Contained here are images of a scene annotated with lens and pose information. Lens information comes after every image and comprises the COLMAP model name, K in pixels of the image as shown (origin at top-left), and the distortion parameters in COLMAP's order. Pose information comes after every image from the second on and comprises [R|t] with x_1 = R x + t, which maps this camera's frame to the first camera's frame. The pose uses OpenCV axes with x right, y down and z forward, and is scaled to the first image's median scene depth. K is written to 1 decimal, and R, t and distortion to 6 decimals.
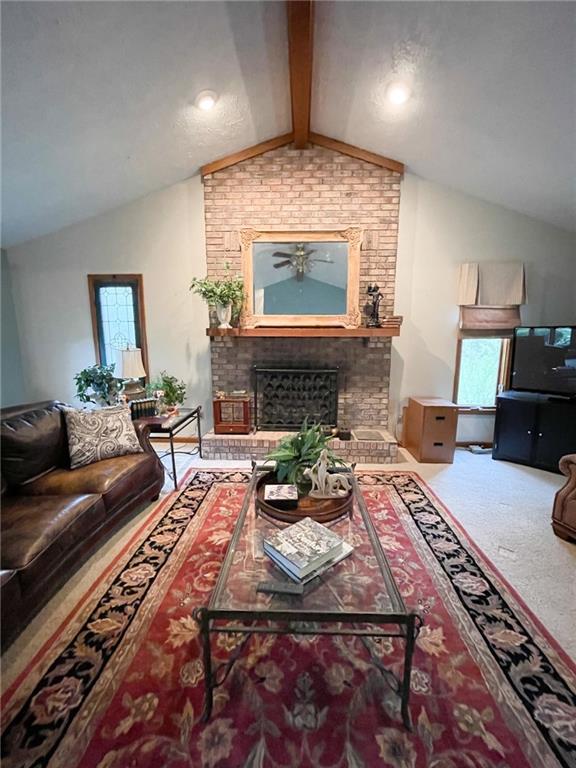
lens RADIAL K [[310.6, 0, 291.3], [0, 310.6, 383.7], [0, 0, 1]] dist [-0.003248, -0.000050]
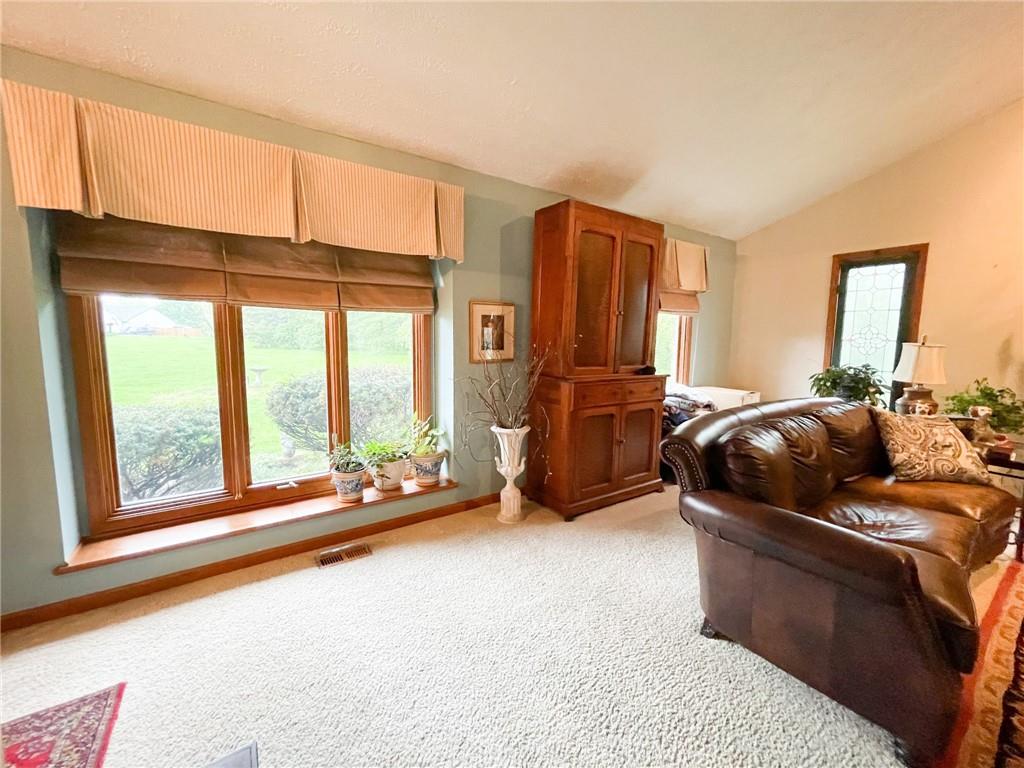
lens RADIAL K [[414.2, 0, 513.9], [0, 414.2, 379.6], [0, 0, 1]] dist [-0.003248, -0.000050]
pose [[0.601882, 0.093991, -0.793034, -0.293699], [-0.137169, 0.990459, 0.013285, 0.082470], [0.786716, 0.100784, 0.609032, -0.323856]]
